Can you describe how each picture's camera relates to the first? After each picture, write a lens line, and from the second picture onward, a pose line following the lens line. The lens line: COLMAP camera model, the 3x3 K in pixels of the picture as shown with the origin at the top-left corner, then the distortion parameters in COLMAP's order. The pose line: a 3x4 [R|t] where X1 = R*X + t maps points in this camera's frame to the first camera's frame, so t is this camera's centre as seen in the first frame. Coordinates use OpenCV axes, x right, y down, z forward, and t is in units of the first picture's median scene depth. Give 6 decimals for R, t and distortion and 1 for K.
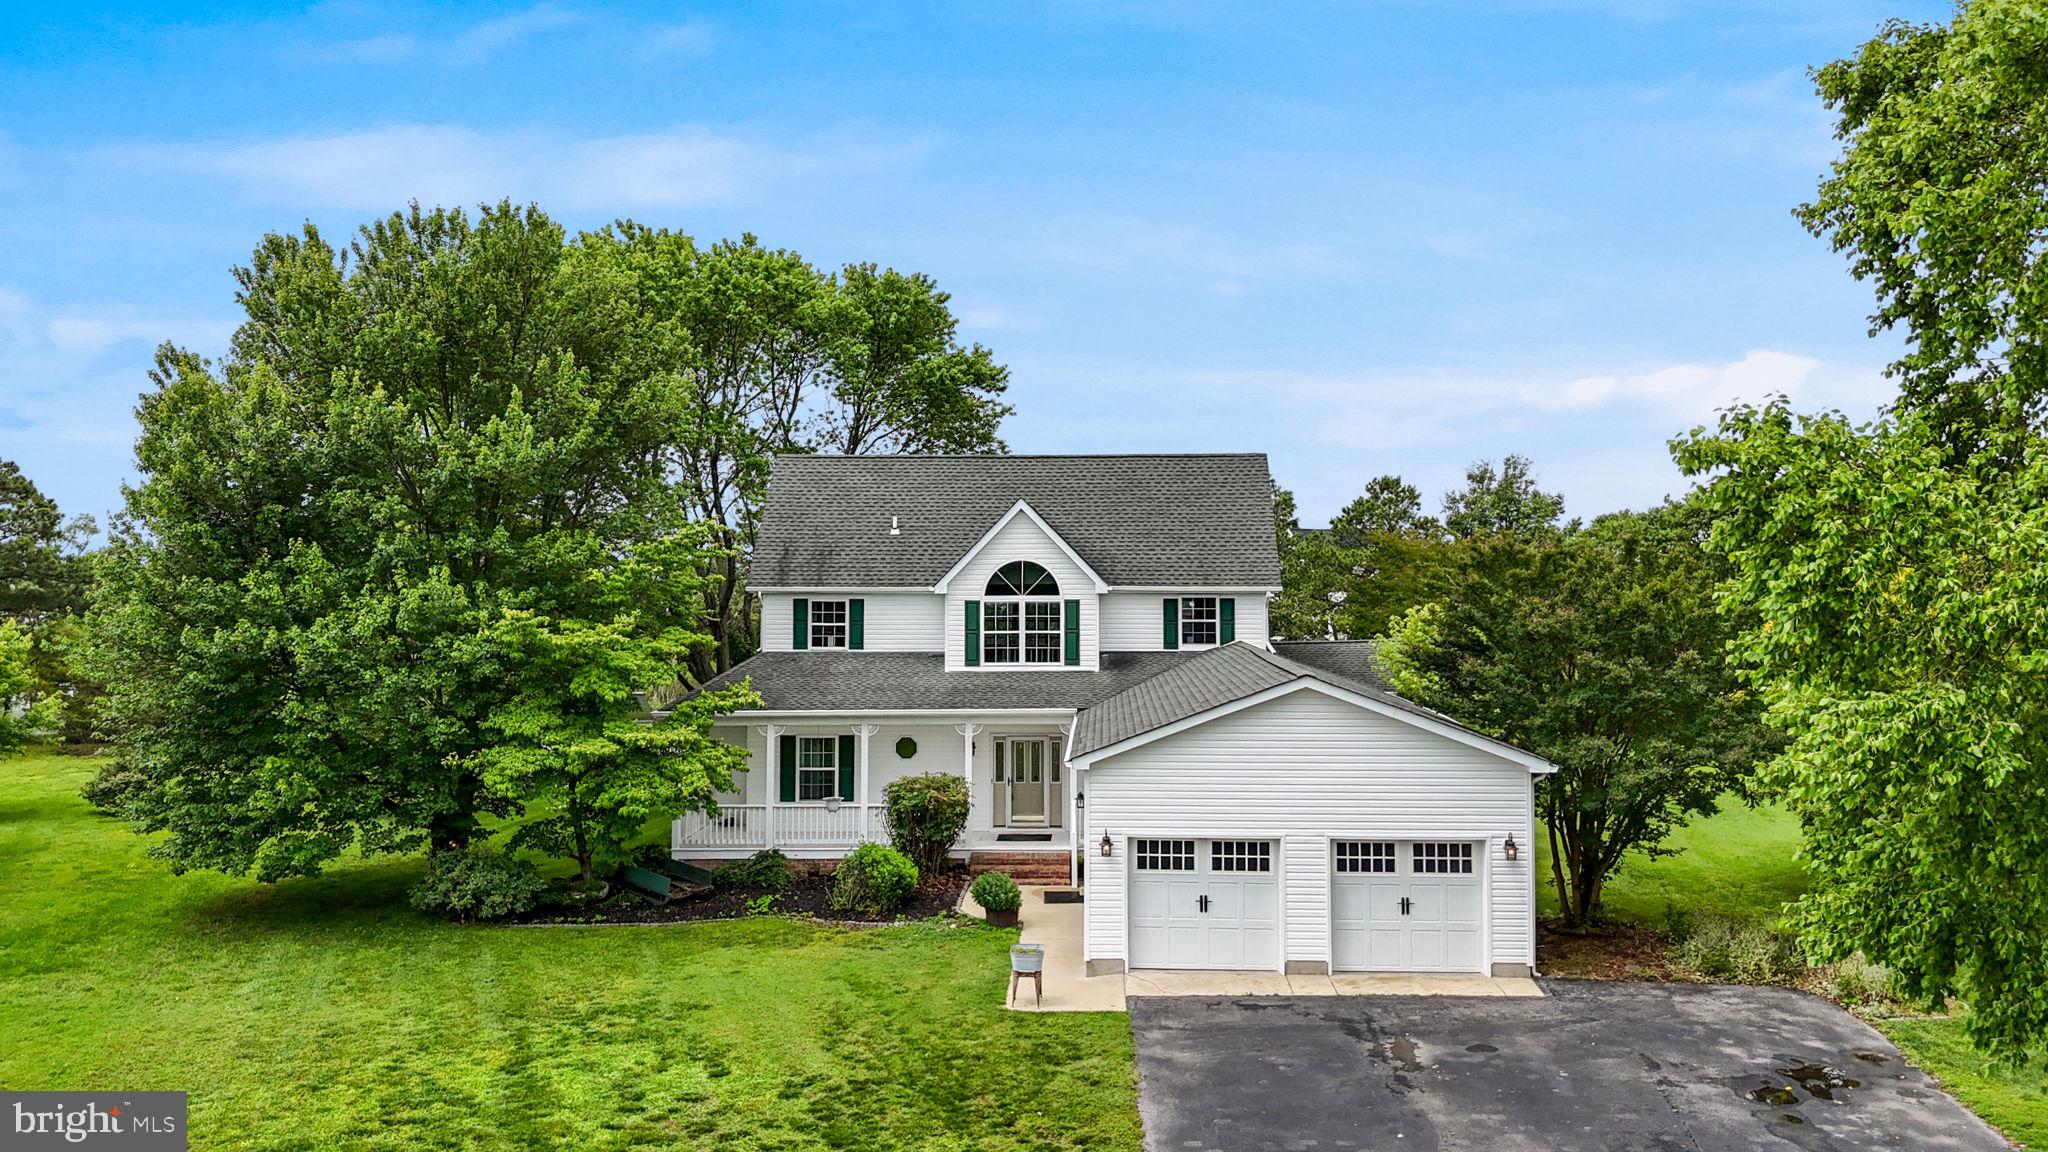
lens RADIAL K [[1578.9, 0, 1048.3], [0, 1578.9, 541.8], [0, 0, 1]] dist [0.075350, -0.097989]
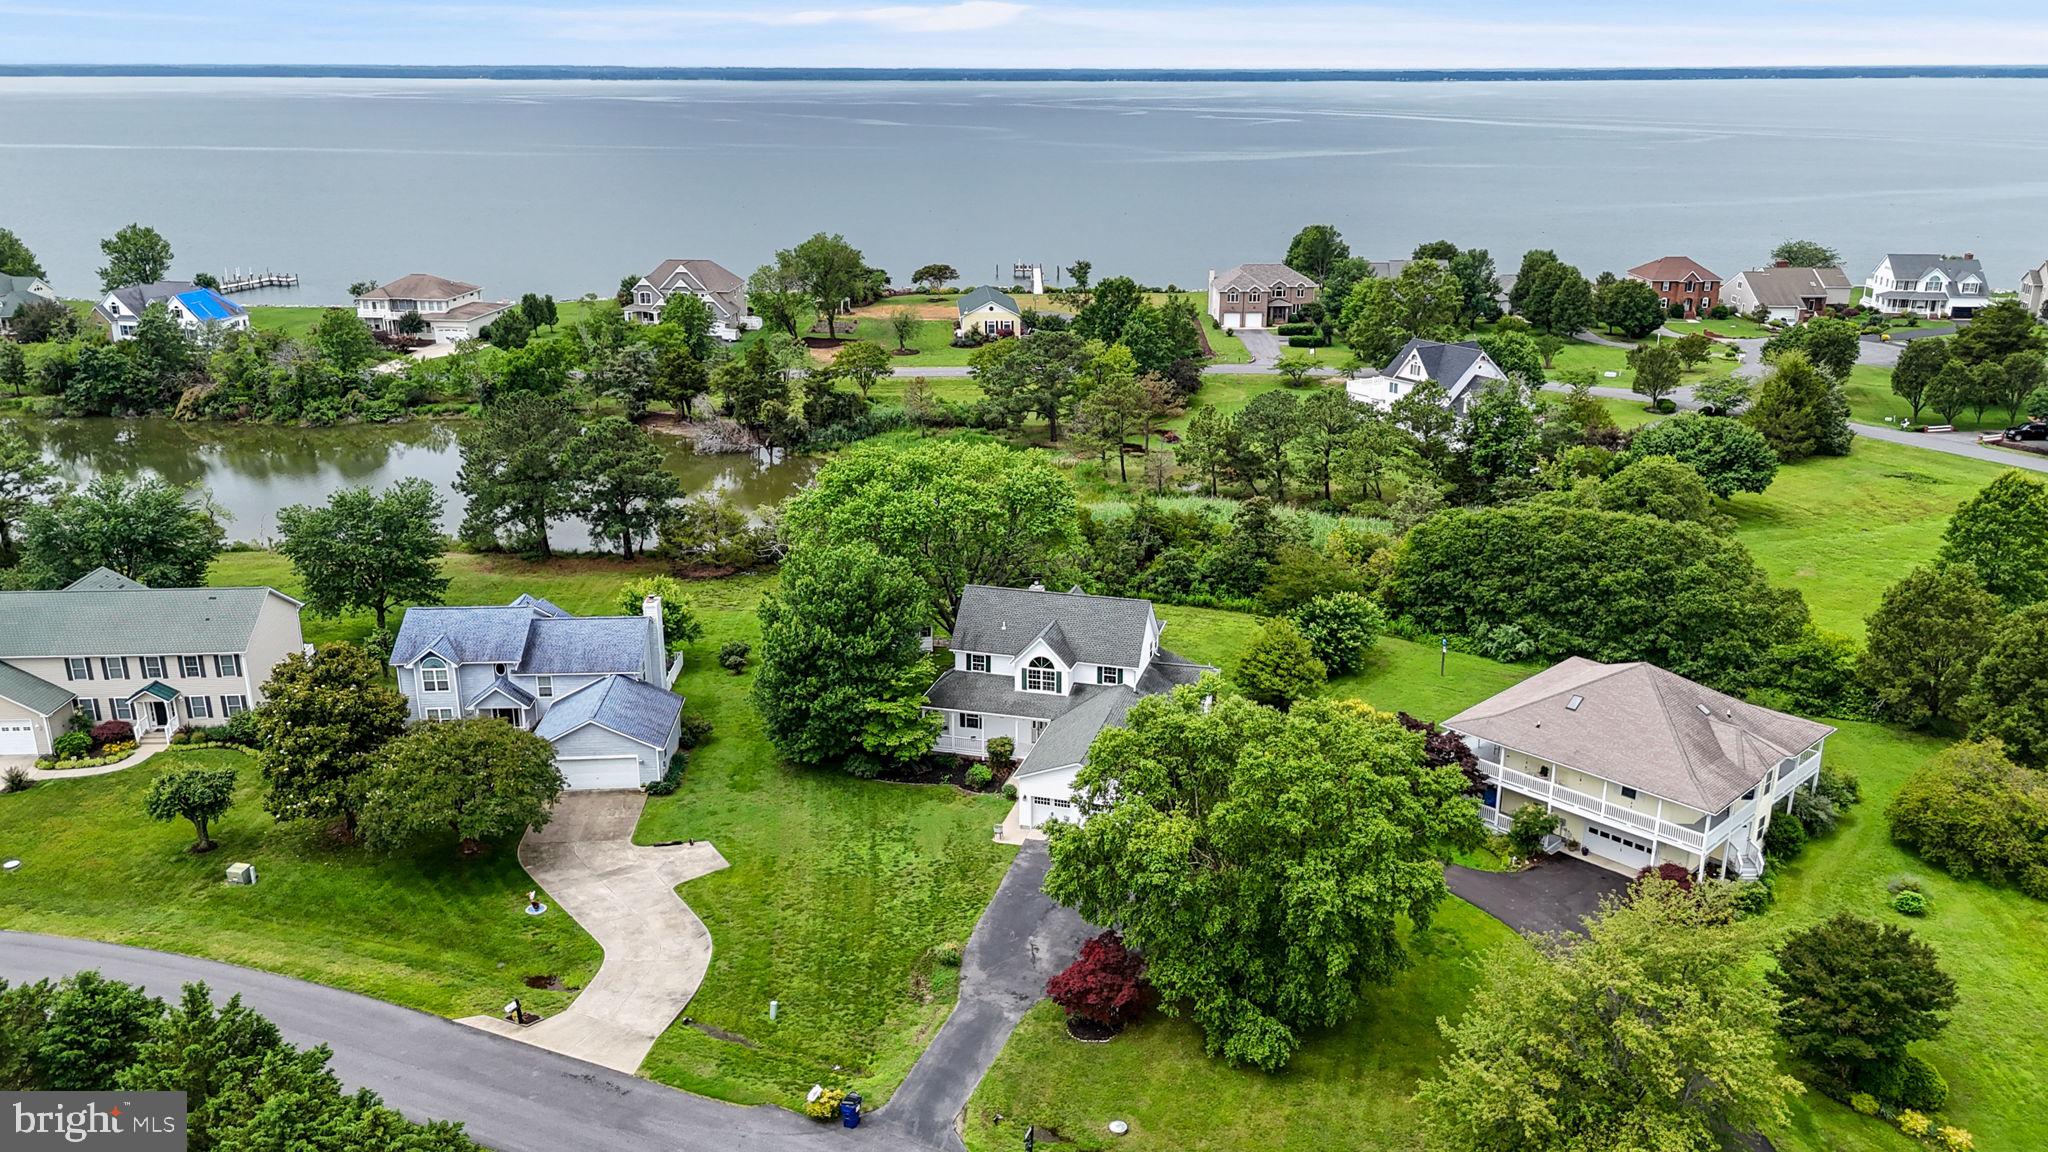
lens RADIAL K [[1578.9, 0, 1008.6], [0, 1578.9, 561.3], [0, 0, 1]] dist [0.075350, -0.097989]
pose [[0.969415, 0.071854, -0.234672, 0.789819], [0.006845, 0.947895, 0.318509, -1.437969], [0.245330, -0.310374, 0.918412, -2.112570]]
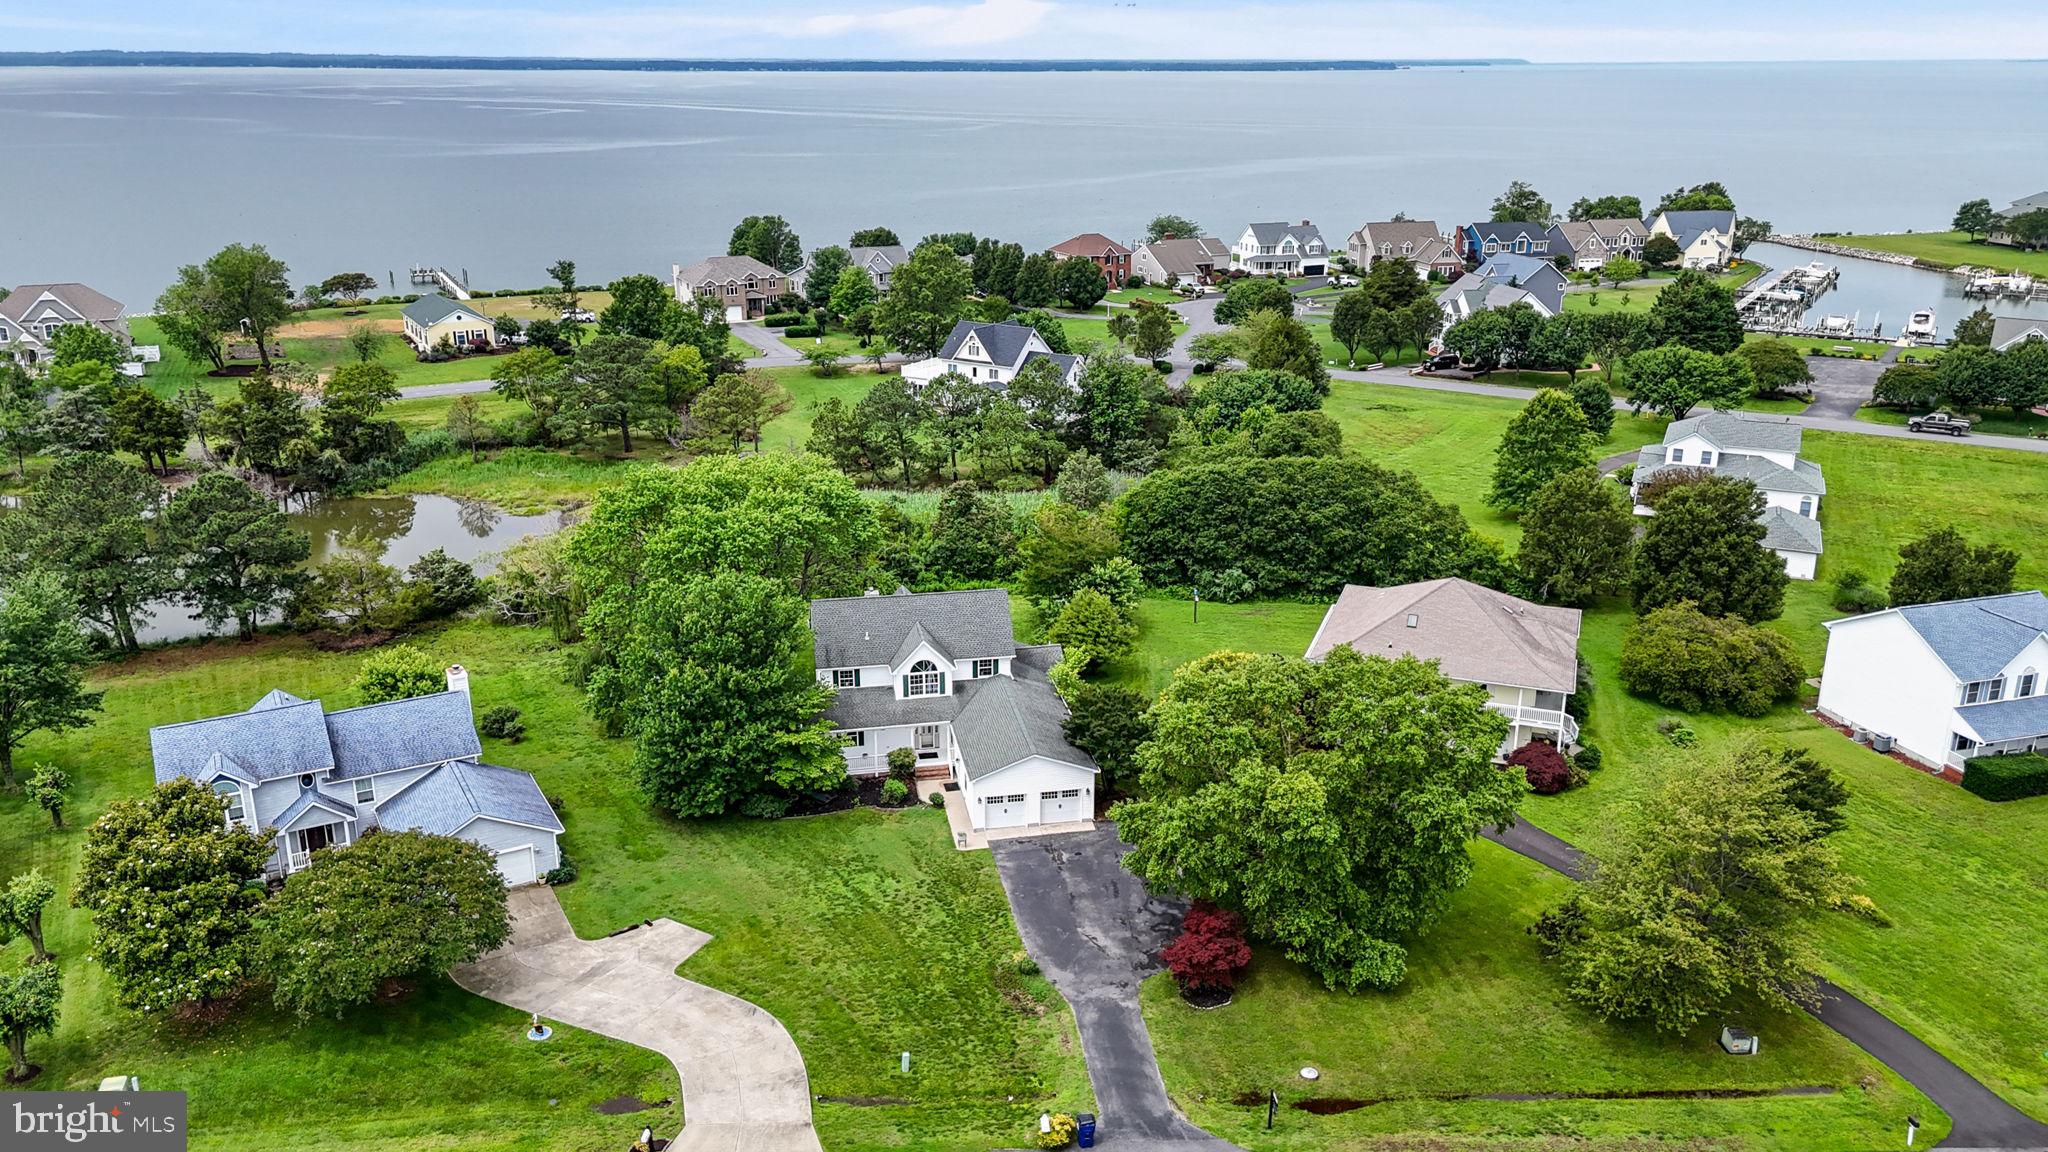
lens RADIAL K [[1578.9, 0, 1039.1], [0, 1578.9, 579.5], [0, 0, 1]] dist [0.075350, -0.097989]
pose [[0.976150, -0.065838, 0.206873, -0.523180], [-0.007176, 0.942600, 0.333847, -1.431993], [-0.216978, -0.327370, 0.919646, -2.092240]]
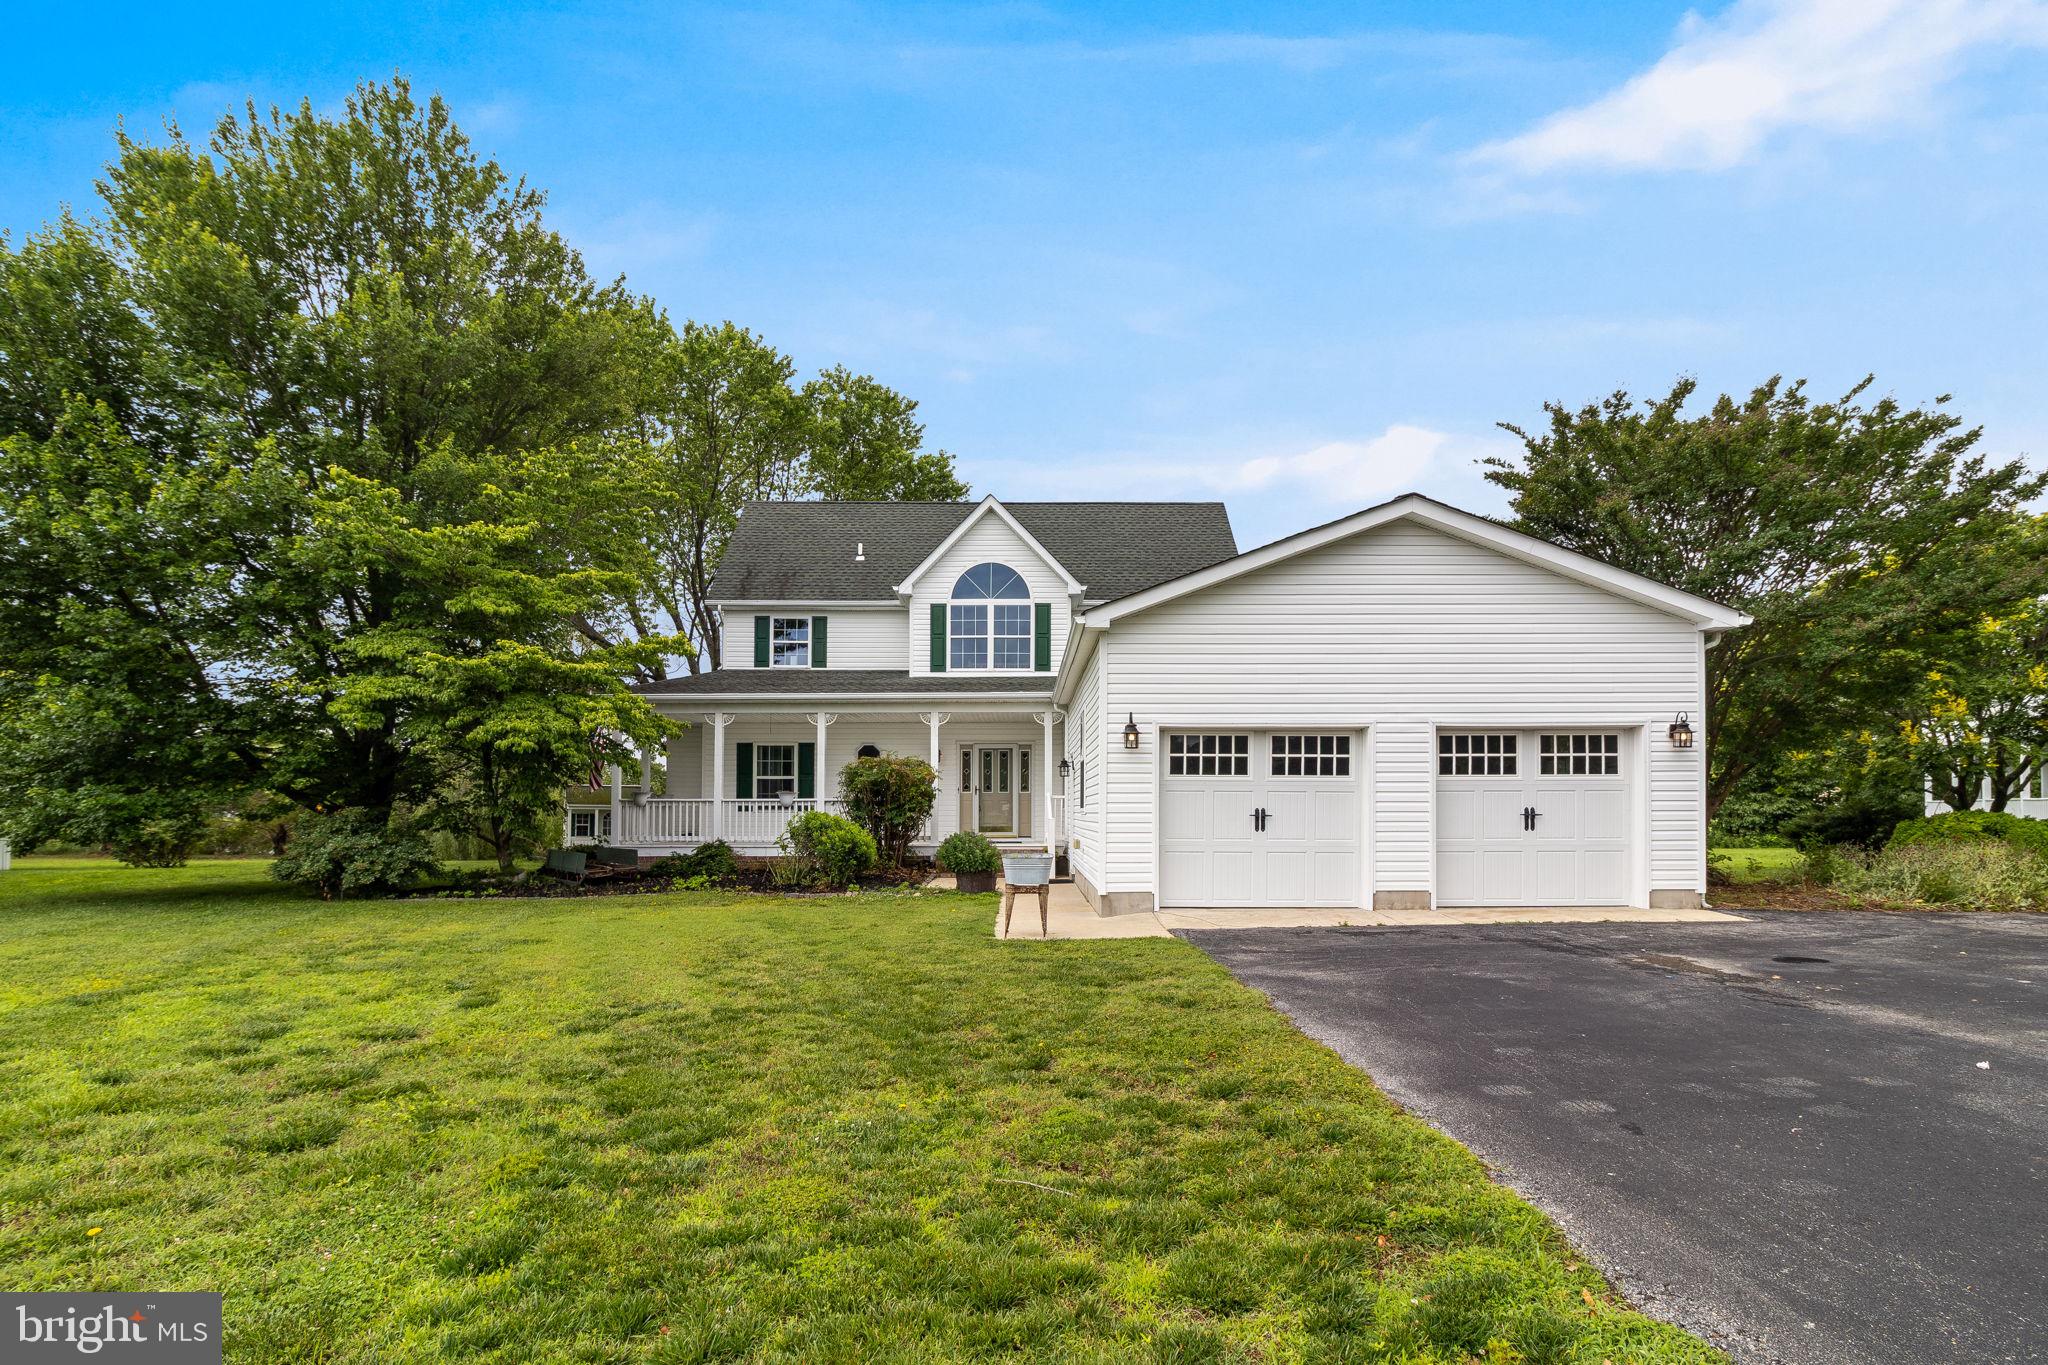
lens RADIAL K [[1016.2, 0, 1027.6], [0, 1016.2, 807.7], [0, 0, 1]] dist [-0.007487, 0.000779]
pose [[0.999051, -0.000034, 0.043558, -0.029155], [-0.000473, 0.999932, 0.011626, 0.213760], [-0.043556, -0.011635, 0.998983, 0.527809]]
